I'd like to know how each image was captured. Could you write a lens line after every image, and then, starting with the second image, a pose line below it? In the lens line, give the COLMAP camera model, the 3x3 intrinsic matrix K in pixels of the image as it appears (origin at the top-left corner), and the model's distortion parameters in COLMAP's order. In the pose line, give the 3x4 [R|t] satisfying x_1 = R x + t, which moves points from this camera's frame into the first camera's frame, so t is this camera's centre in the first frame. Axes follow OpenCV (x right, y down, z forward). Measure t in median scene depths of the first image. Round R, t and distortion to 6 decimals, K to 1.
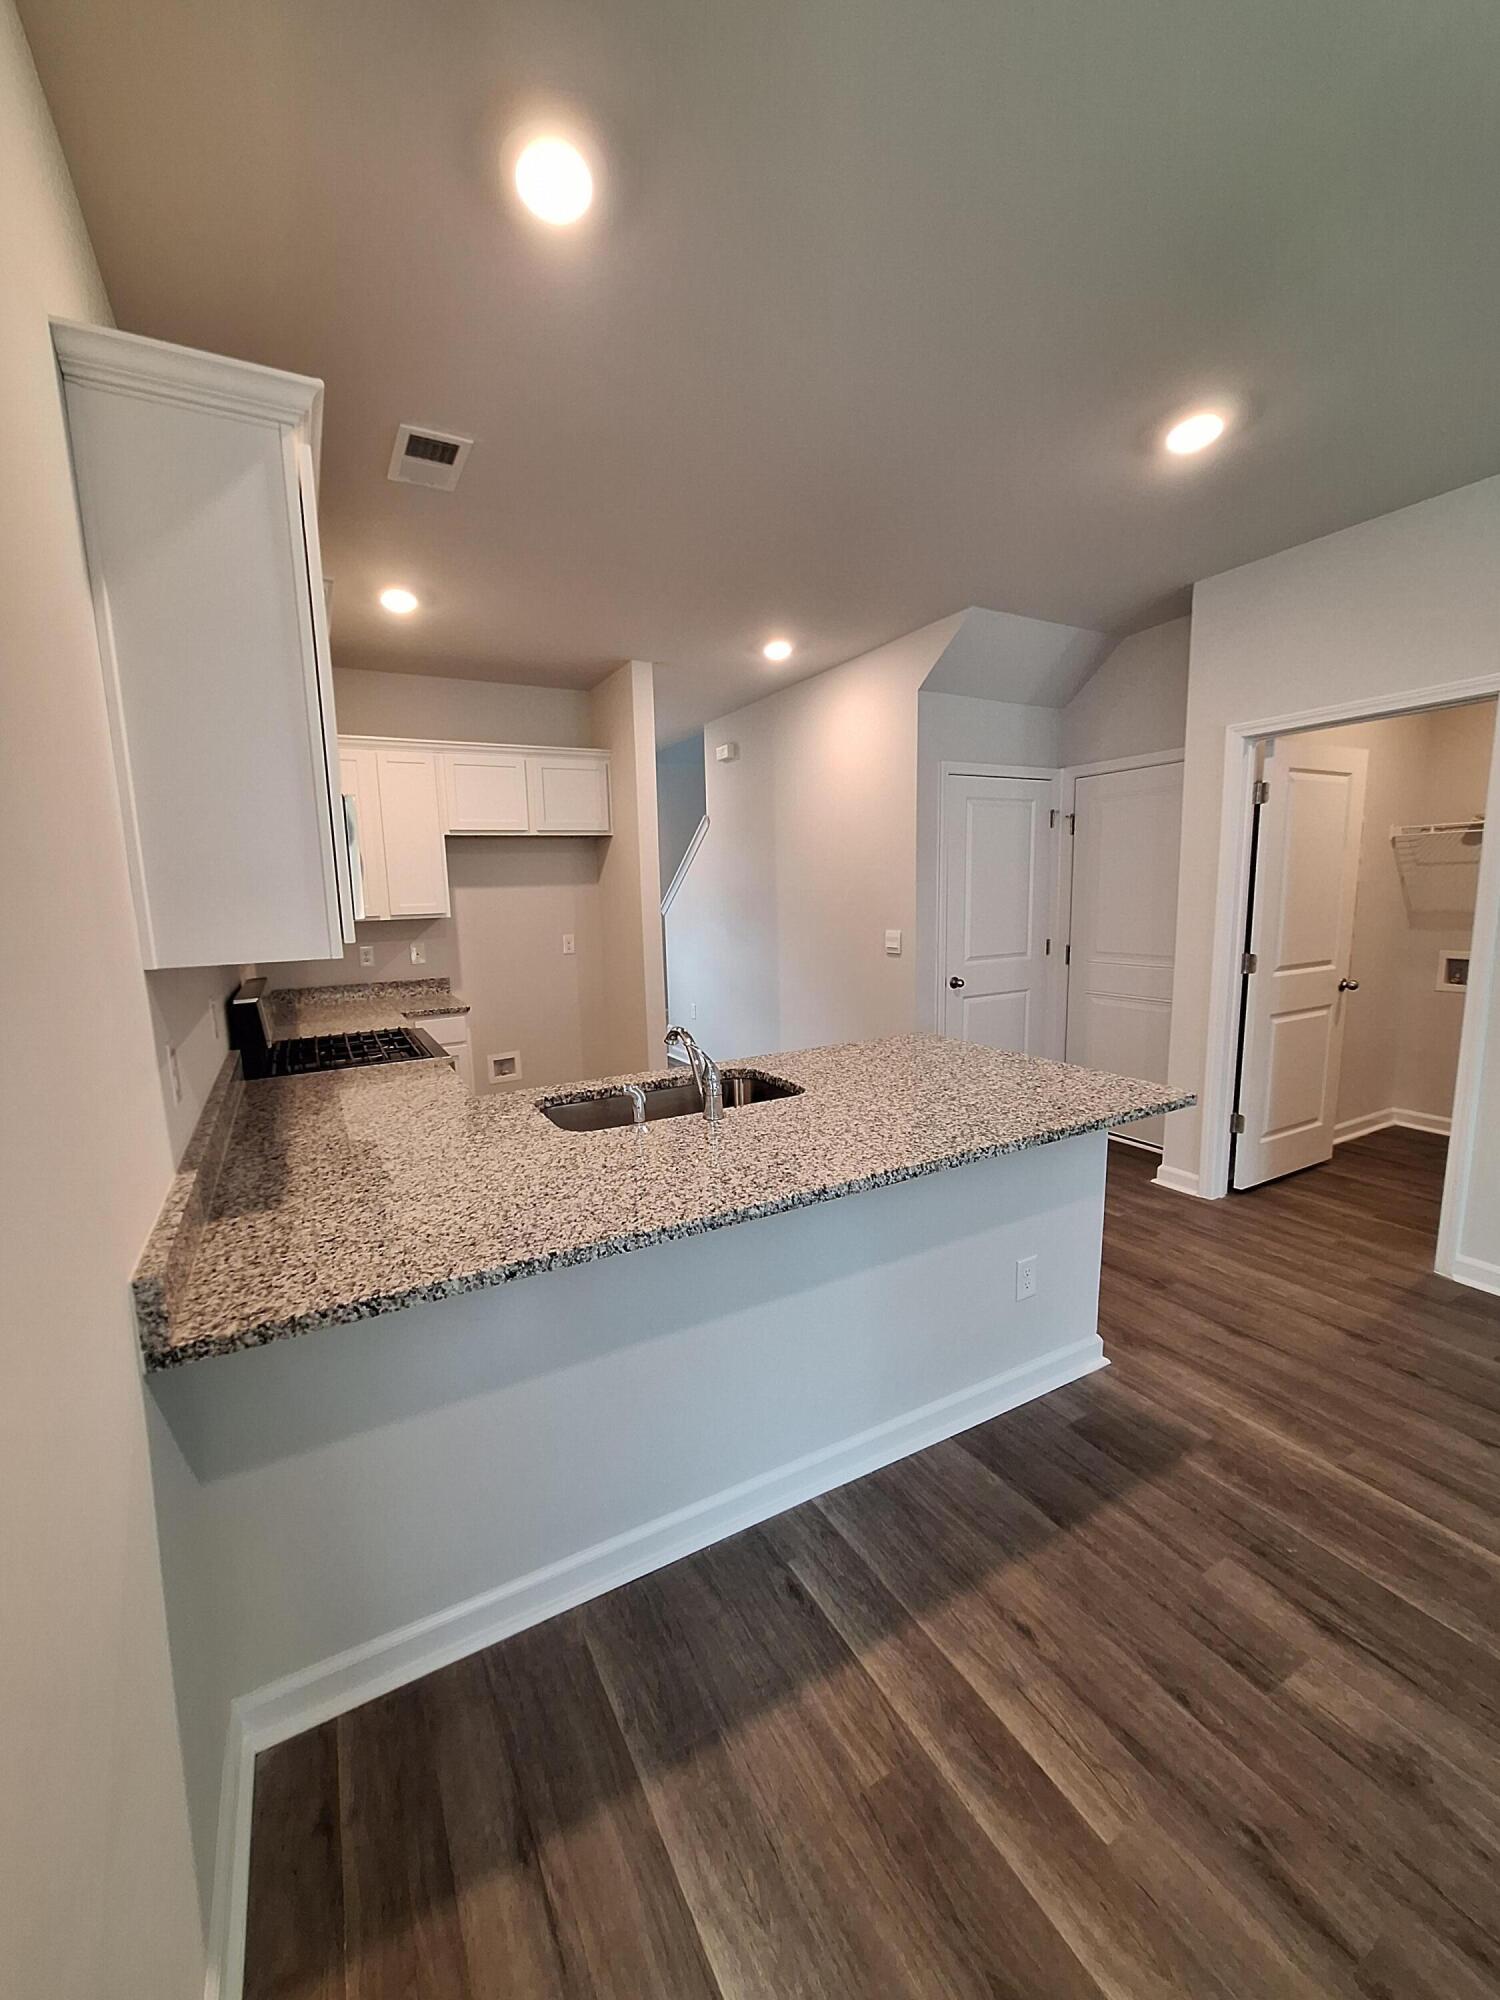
lens RADIAL K [[782.8, 0, 717.0], [0, 782.8, 1011.6], [0, 0, 1]] dist [-0.010291, 0.003531]
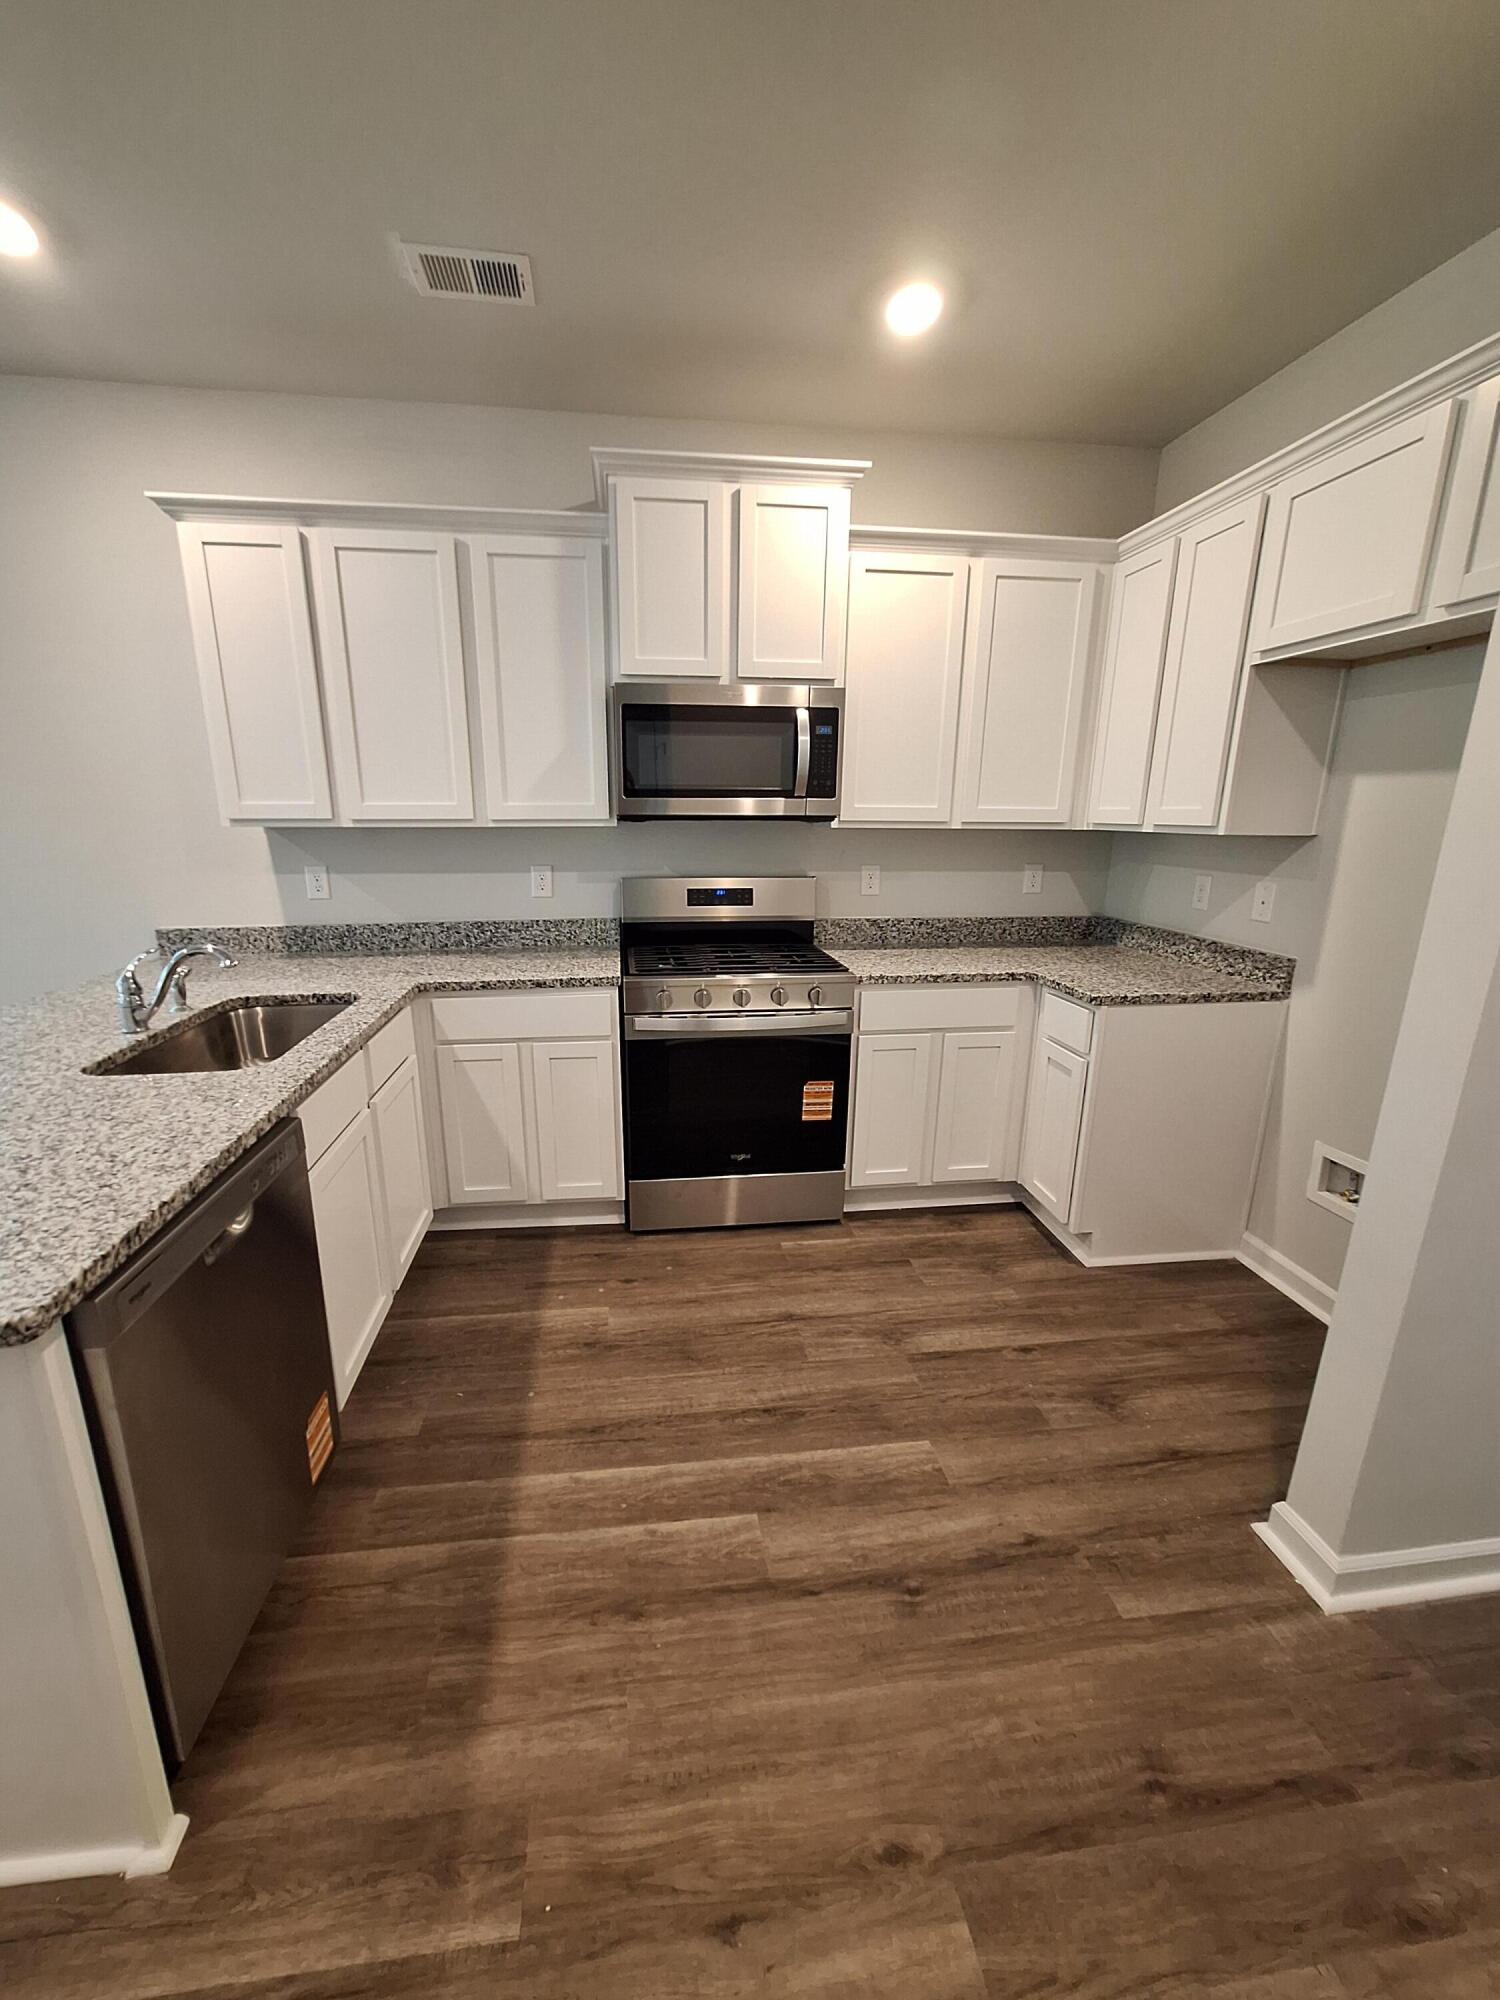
lens RADIAL K [[782.8, 0, 717.0], [0, 782.8, 1011.6], [0, 0, 1]] dist [-0.010291, 0.003531]
pose [[-0.358214, 0.257508, -0.897425, 0.511417], [-0.137767, 0.936111, 0.323599, -0.252674], [0.923419, 0.239553, -0.299852, 1.676916]]
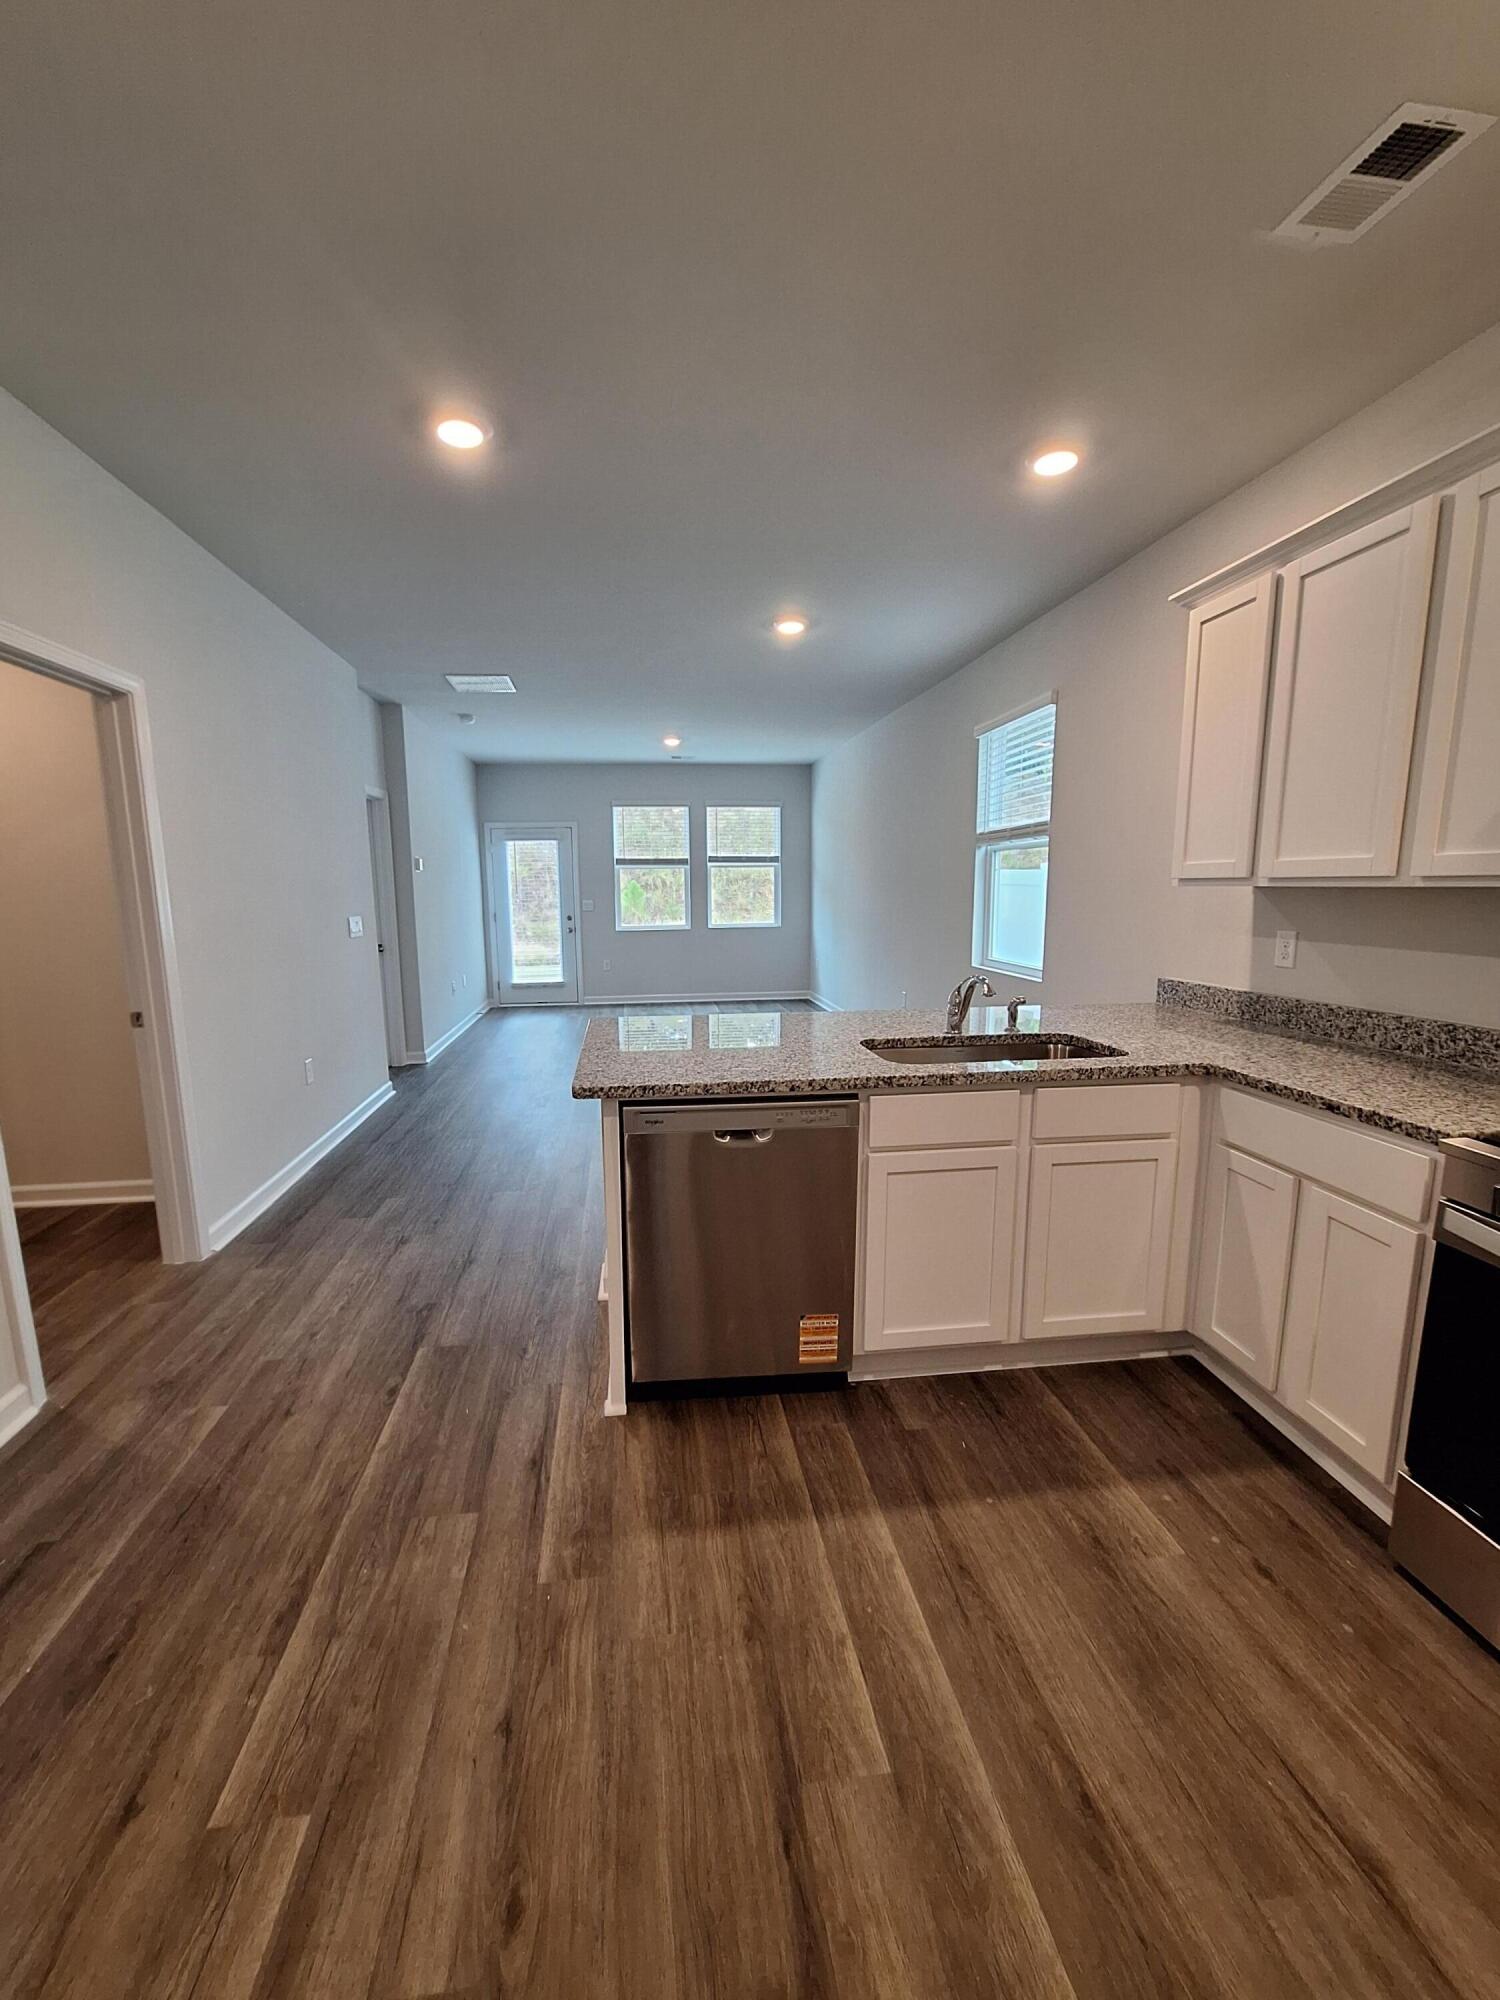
lens RADIAL K [[782.8, 0, 717.0], [0, 782.8, 1011.6], [0, 0, 1]] dist [-0.010291, 0.003531]
pose [[-0.930797, -0.020808, 0.364945, -0.095672], [0.091888, 0.953000, 0.288699, -0.264669], [-0.353800, 0.302254, -0.885137, 1.965542]]
